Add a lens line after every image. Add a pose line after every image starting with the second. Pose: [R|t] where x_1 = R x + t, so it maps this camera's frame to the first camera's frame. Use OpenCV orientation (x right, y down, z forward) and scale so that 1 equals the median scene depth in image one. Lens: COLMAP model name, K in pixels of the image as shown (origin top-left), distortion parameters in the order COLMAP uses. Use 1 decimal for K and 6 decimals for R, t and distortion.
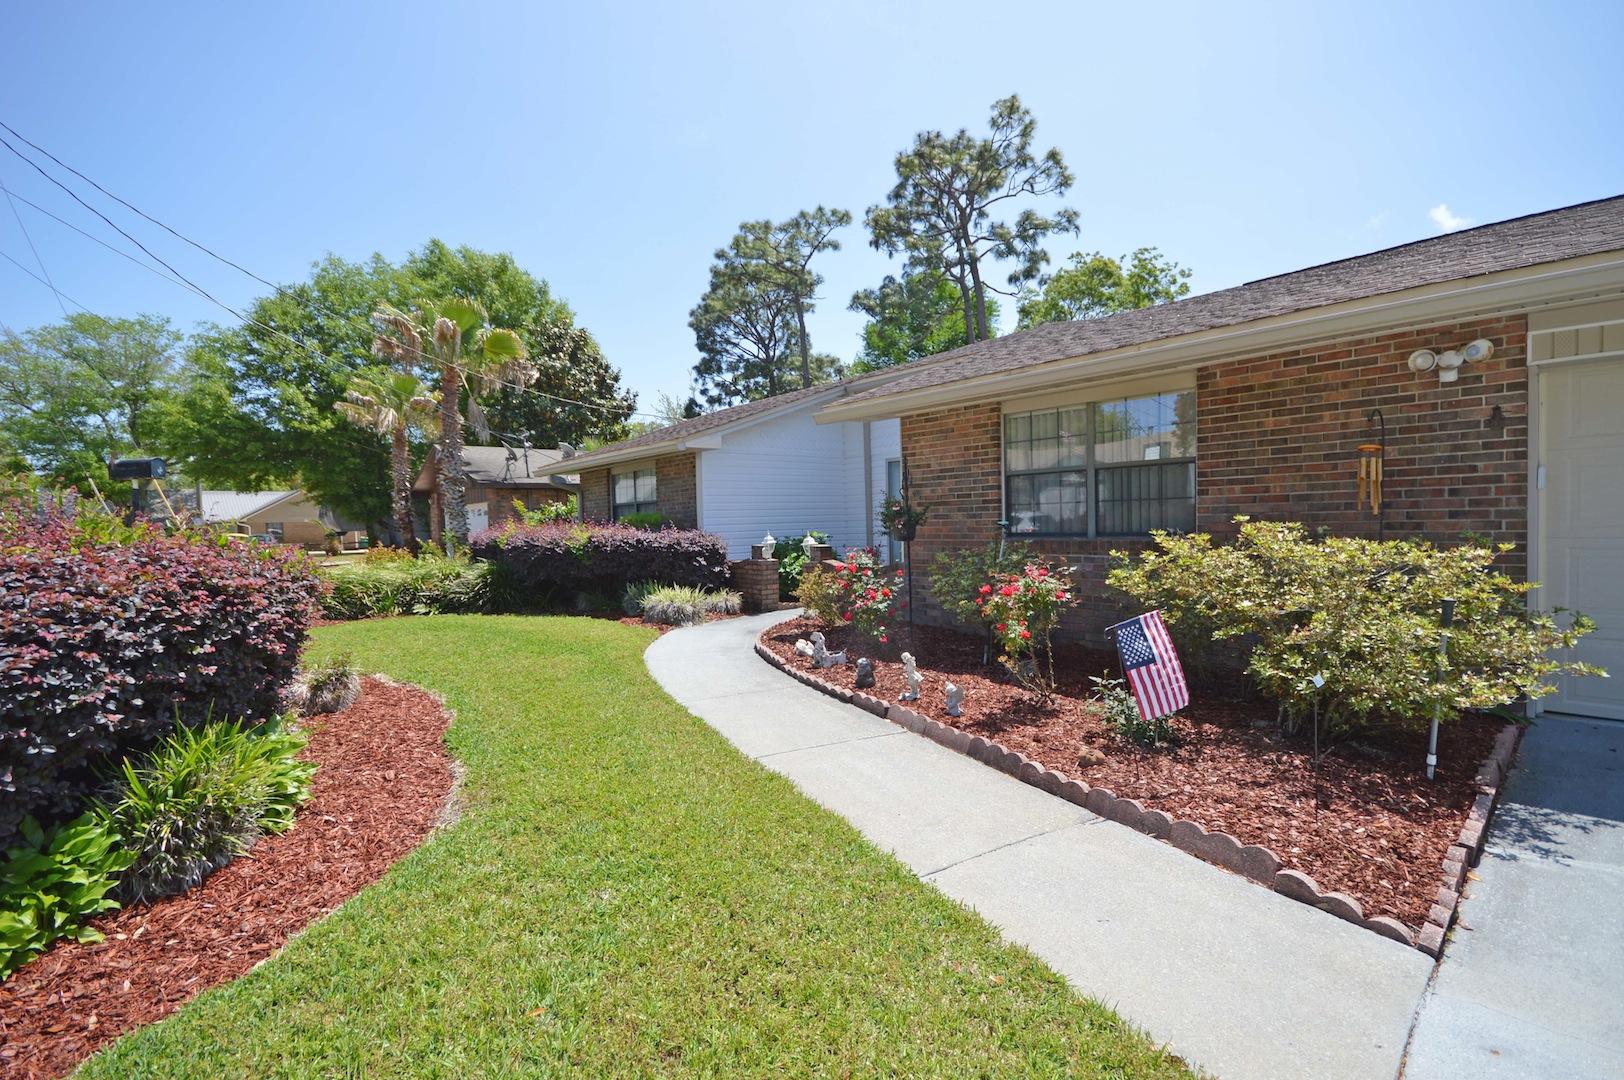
lens RADIAL K [[723.0, 0, 802.1], [0, 723.0, 547.9], [0, 0, 1]] dist [-0.014174, -0.000115]
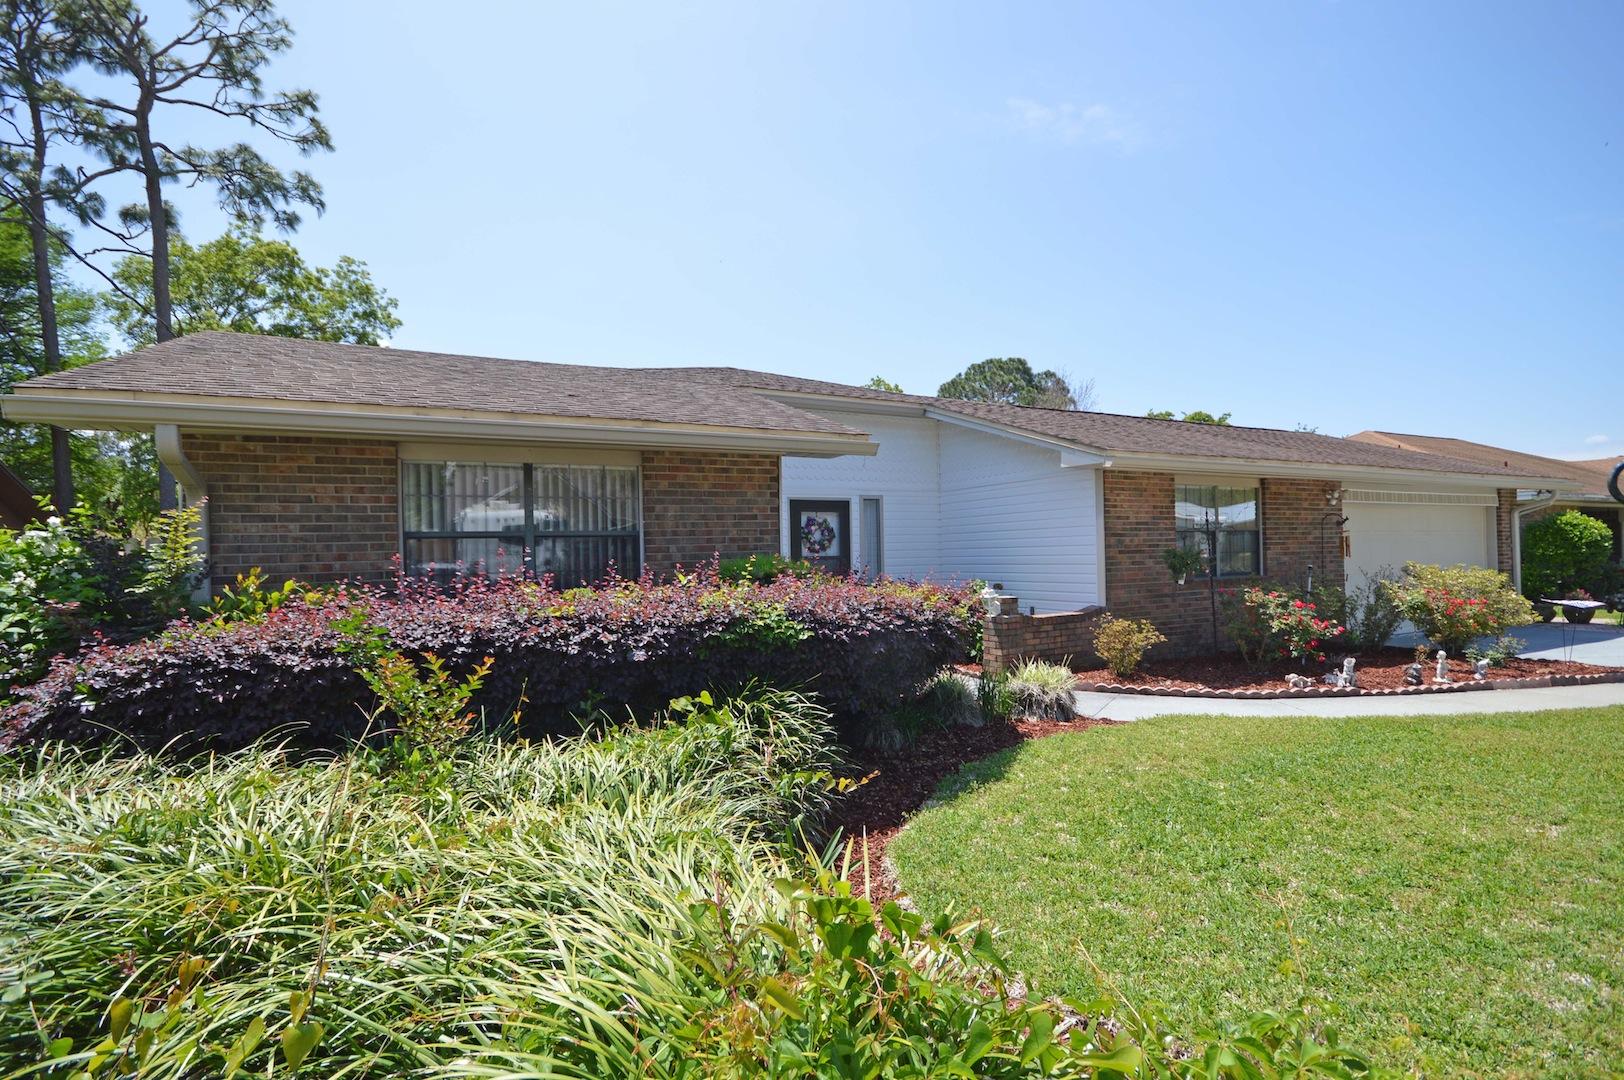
lens RADIAL K [[741.1, 0, 800.3], [0, 741.1, 546.4], [0, 0, 1]] dist [-0.000136, 0.001062]
pose [[0.224323, 0.028772, 0.974090, -0.282716], [0.048304, 0.998007, -0.040603, -0.012631], [-0.973317, 0.056160, 0.222486, 0.331647]]
